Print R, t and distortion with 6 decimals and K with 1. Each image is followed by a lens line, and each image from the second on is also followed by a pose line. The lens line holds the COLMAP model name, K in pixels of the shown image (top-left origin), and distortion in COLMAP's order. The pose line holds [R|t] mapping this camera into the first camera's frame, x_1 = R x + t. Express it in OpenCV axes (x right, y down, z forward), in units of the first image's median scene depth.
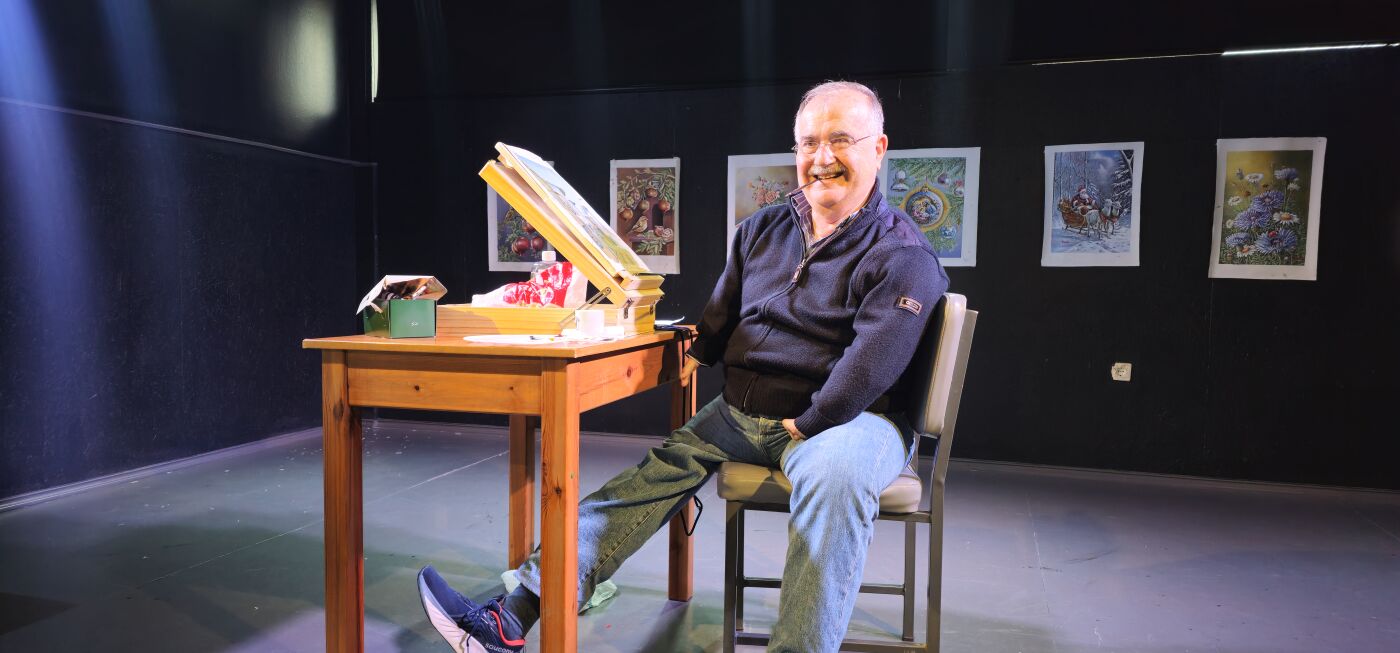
lens RADIAL K [[960.8, 0, 700.0], [0, 960.8, 326.5], [0, 0, 1]] dist [0.151177, -0.172535]
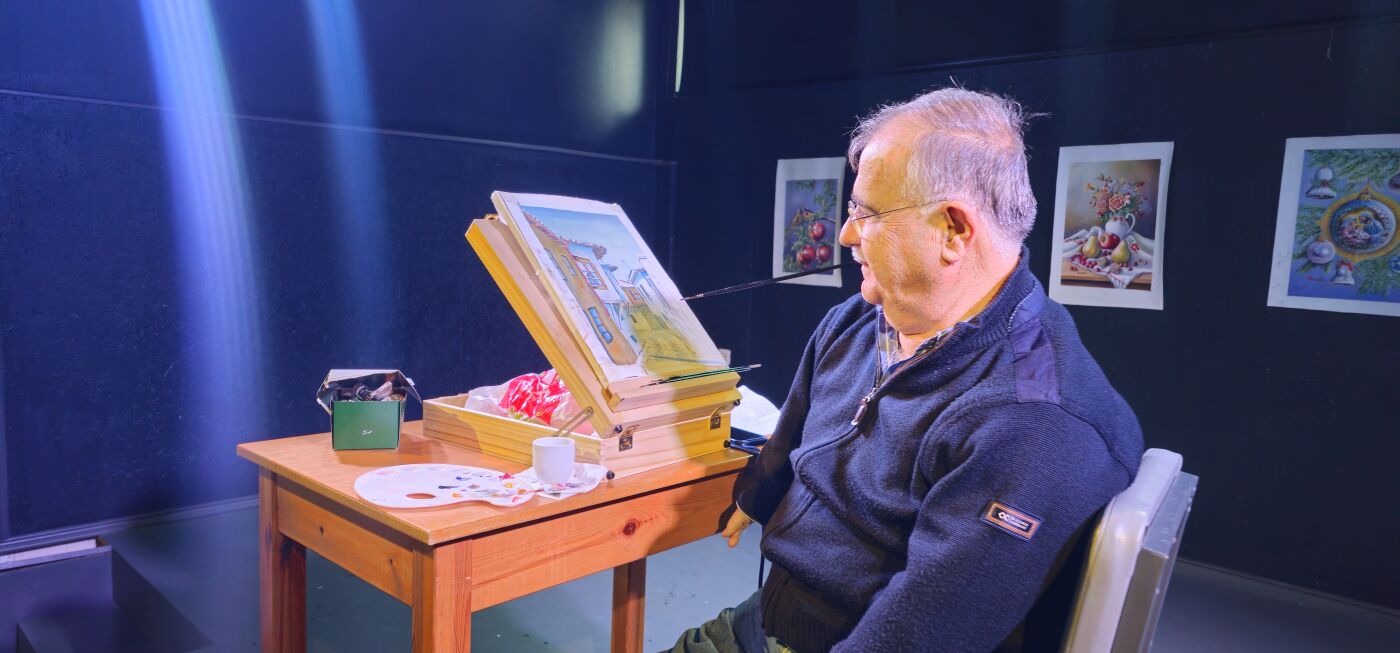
lens RADIAL K [[960.8, 0, 700.0], [0, 960.8, 326.5], [0, 0, 1]] dist [0.151177, -0.172535]
pose [[0.895281, 0.066719, -0.440477, 0.178363], [-0.050098, 0.997528, 0.049271, -0.088034], [0.442676, -0.022045, 0.896411, 0.272047]]
